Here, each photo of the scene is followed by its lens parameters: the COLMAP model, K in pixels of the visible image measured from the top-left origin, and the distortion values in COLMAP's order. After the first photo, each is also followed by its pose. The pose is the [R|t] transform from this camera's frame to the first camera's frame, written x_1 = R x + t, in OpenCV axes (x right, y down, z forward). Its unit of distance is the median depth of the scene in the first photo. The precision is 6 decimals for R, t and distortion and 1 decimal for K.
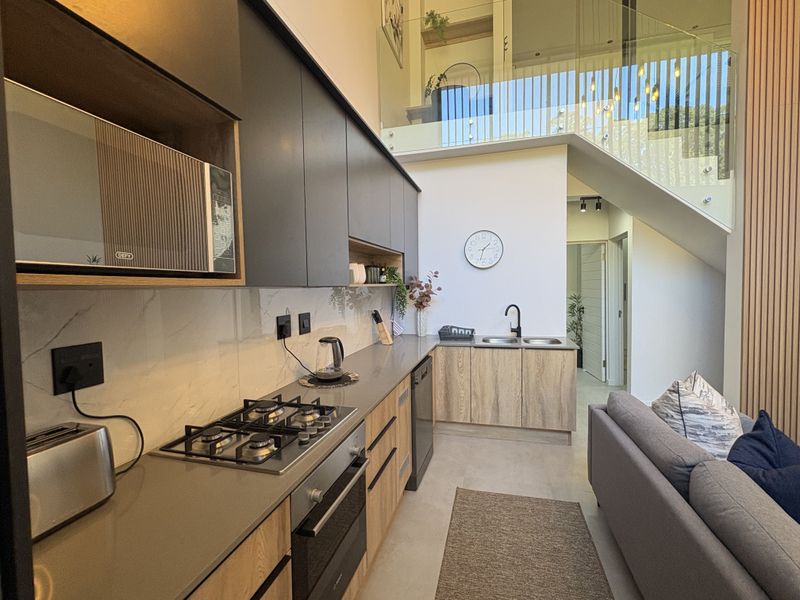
lens RADIAL K [[364.1, 0, 400.0], [0, 364.1, 300.0], [0, 0, 1]] dist [-0.000565, 0.000173]
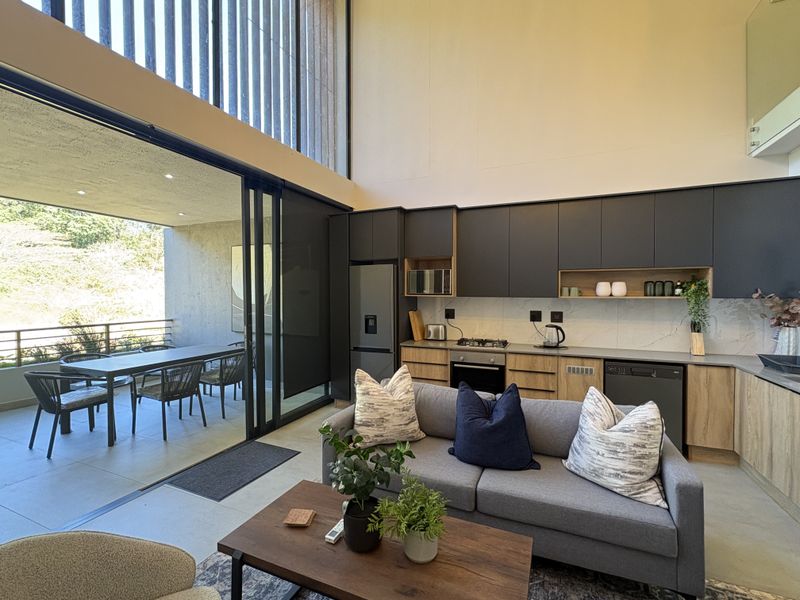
lens RADIAL K [[363.3, 0, 399.9], [0, 363.3, 299.5], [0, 0, 1]] dist [-0.000019, -0.000290]
pose [[-0.144014, 0.032973, -0.989026, 1.194867], [-0.036925, 0.998570, 0.038668, -0.047433], [0.988887, 0.042088, -0.142590, 0.330577]]
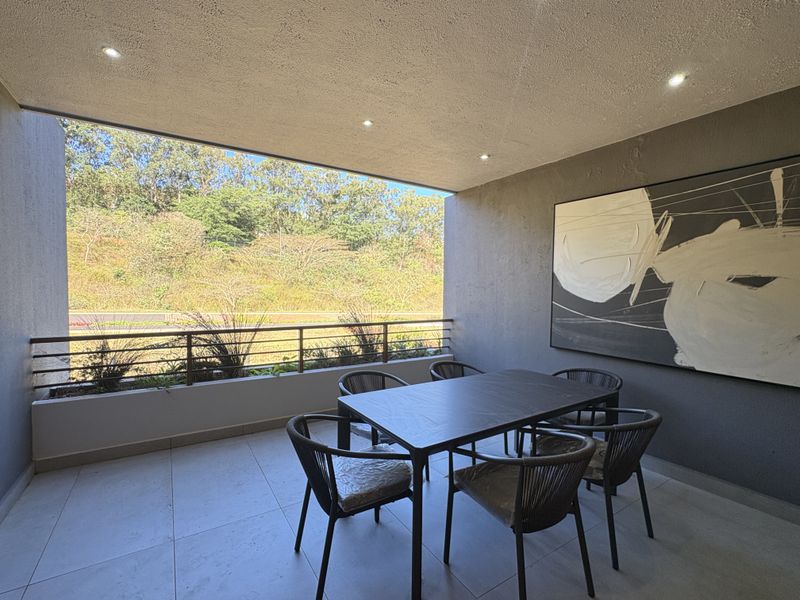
lens RADIAL K [[363.3, 0, 399.9], [0, 363.3, 299.5], [0, 0, 1]] dist [-0.000019, -0.000290]
pose [[-0.671567, 0.034057, -0.740160, 0.597662], [-0.028257, 0.997039, 0.071516, 0.009584], [0.740404, 0.068943, -0.668617, -0.411866]]
